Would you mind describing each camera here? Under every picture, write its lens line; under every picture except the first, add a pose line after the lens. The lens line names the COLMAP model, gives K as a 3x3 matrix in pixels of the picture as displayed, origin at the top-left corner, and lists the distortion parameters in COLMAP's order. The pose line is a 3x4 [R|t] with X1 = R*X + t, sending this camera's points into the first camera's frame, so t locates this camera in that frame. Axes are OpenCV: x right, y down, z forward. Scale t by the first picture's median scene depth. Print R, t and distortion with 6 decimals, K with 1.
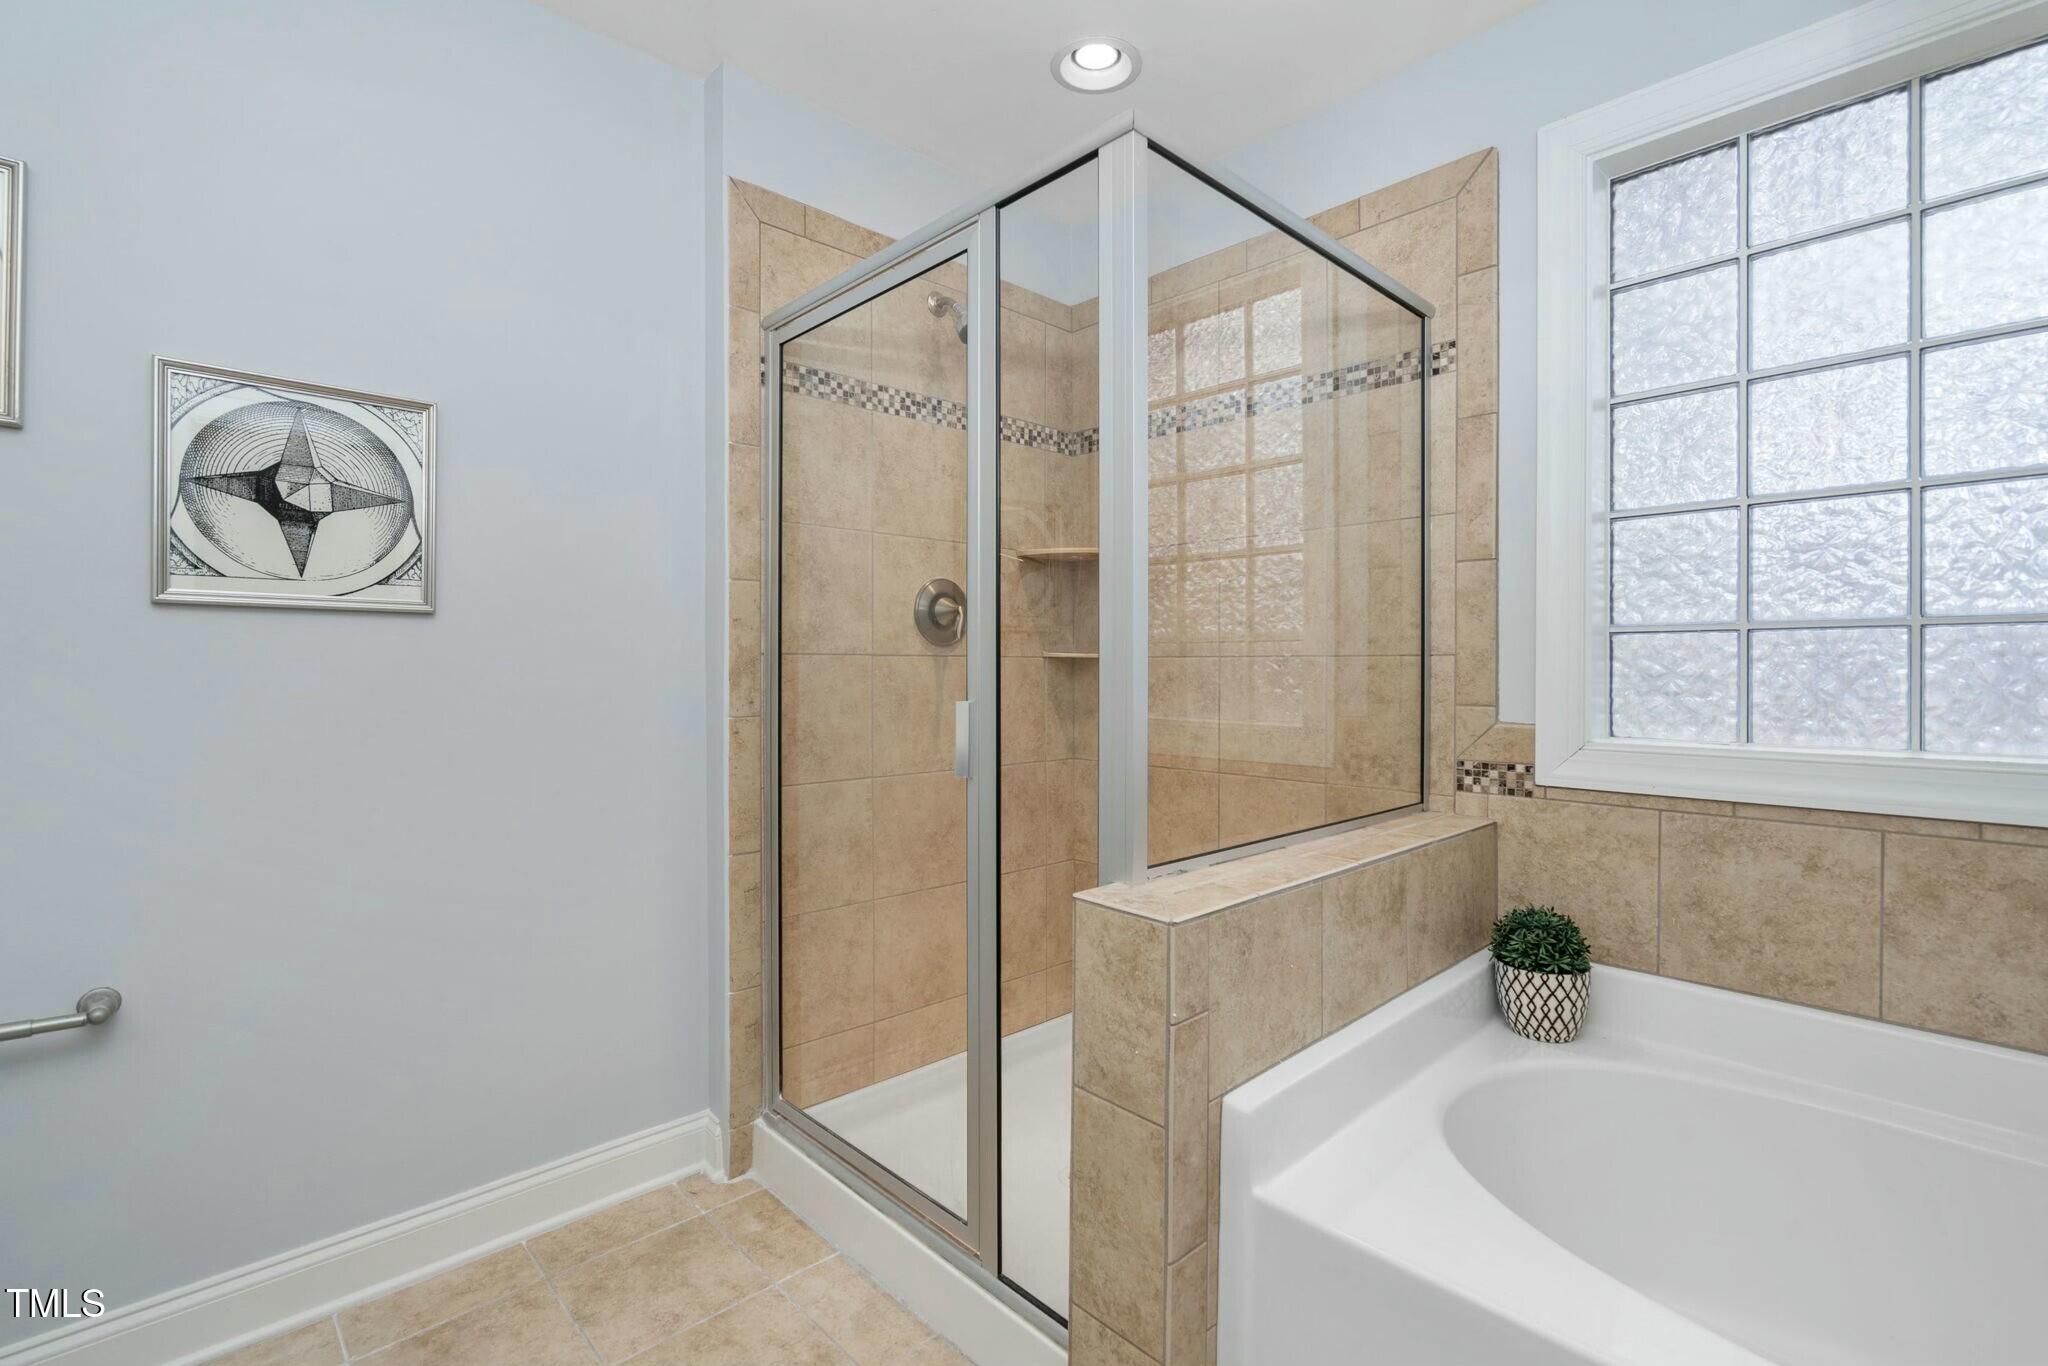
lens RADIAL K [[938.5, 0, 1020.1], [0, 938.5, 672.8], [0, 0, 1]] dist [0.000062, -0.000217]
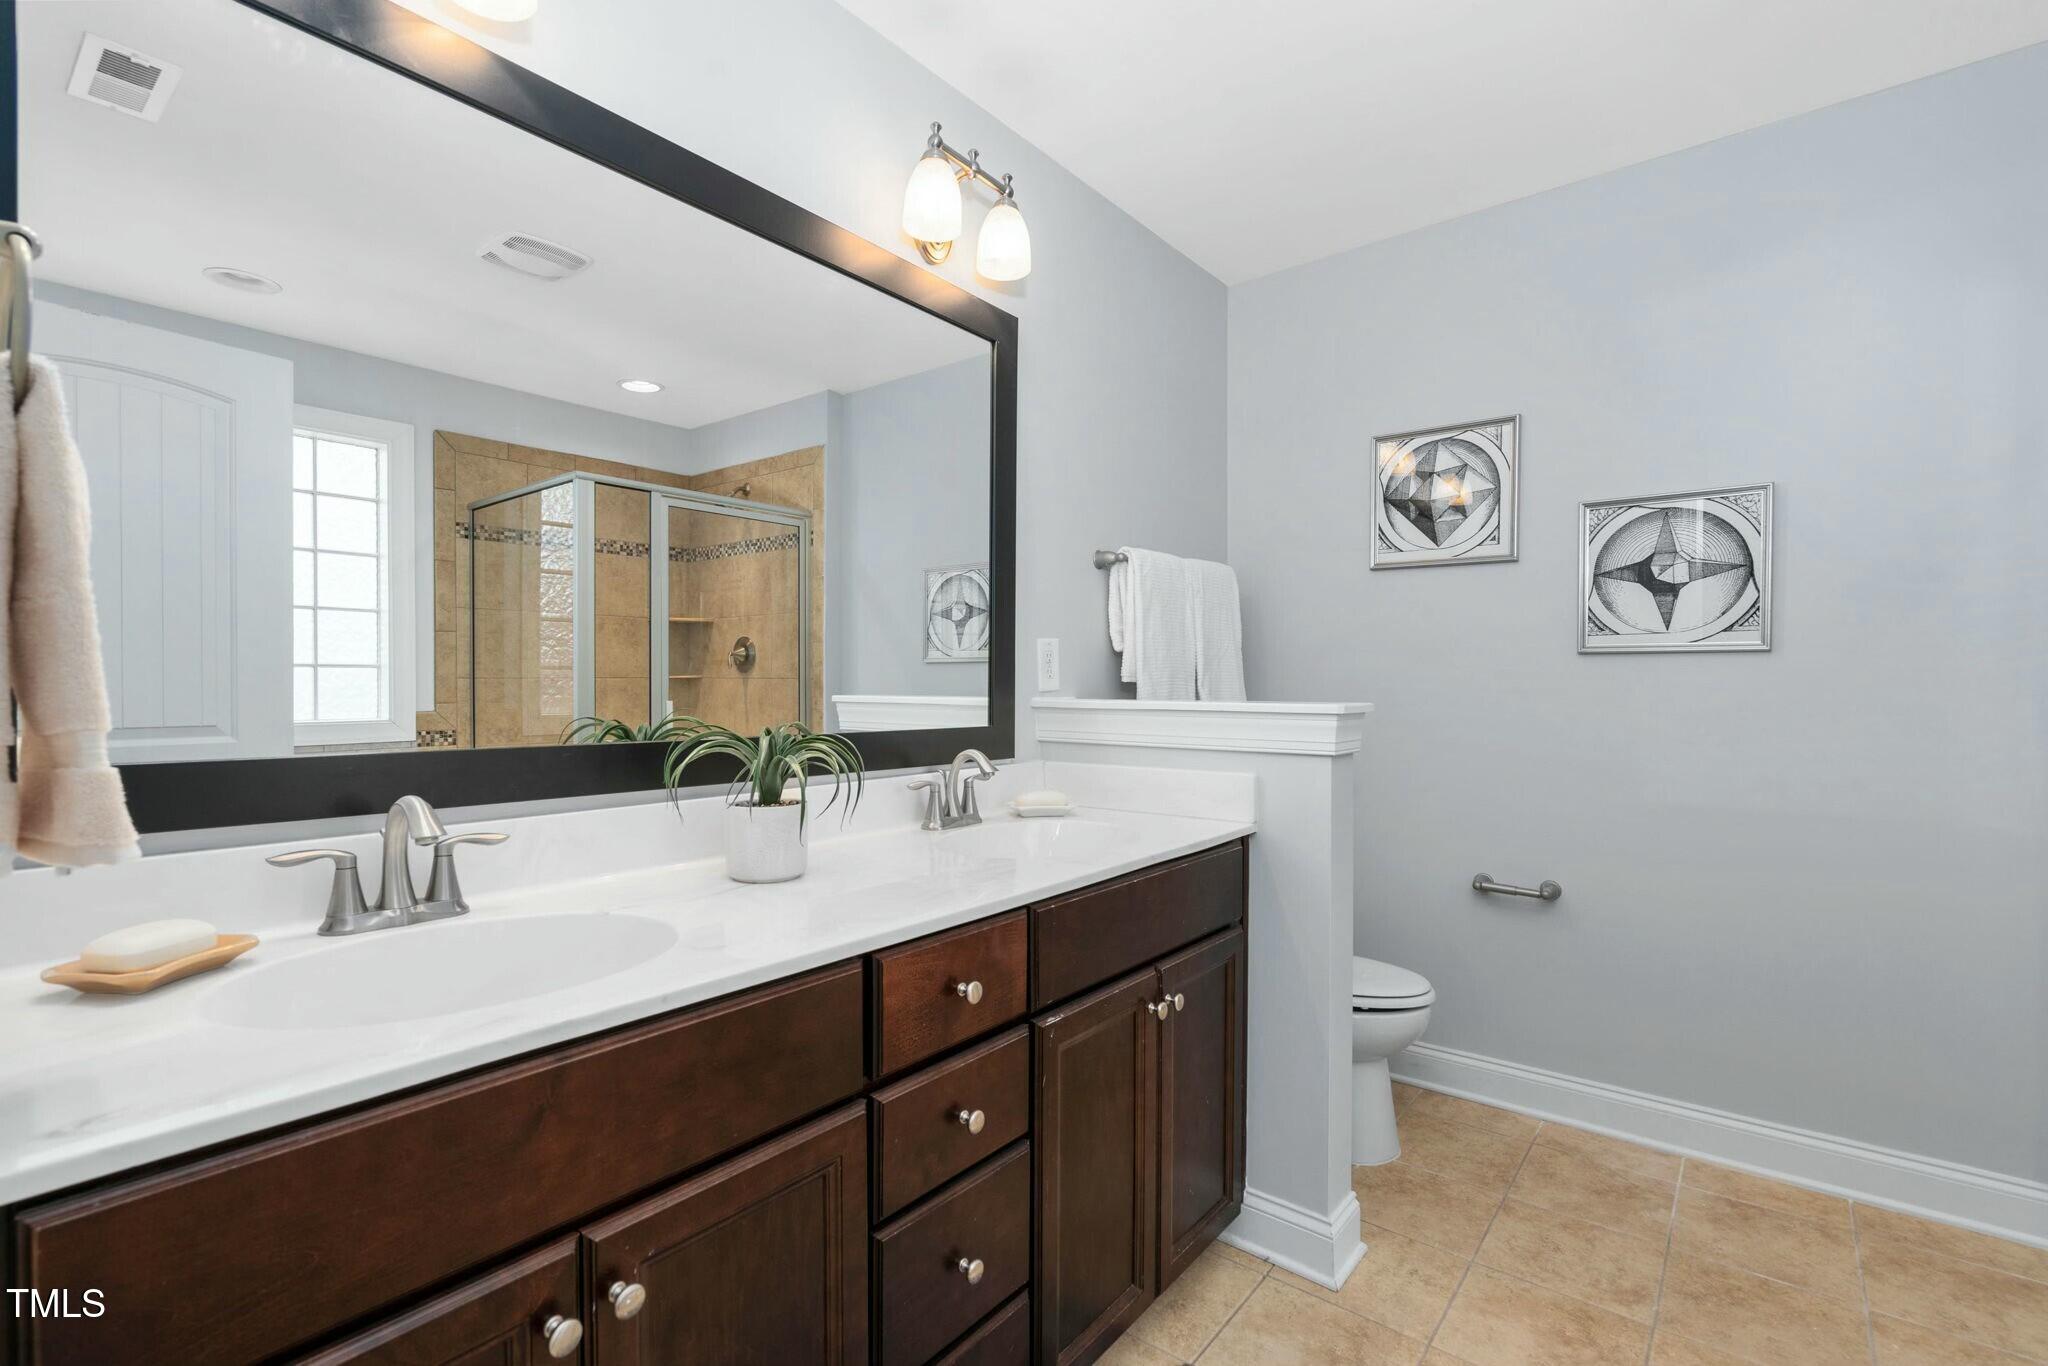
lens RADIAL K [[917.0, 0, 1029.0], [0, 917.0, 693.3], [0, 0, 1]] dist [-0.001567, 0.001505]
pose [[0.149260, 0.012211, -0.988723, 0.367875], [-0.003819, 0.999923, 0.011773, -0.014860], [0.988791, 0.002018, 0.149295, -0.133886]]
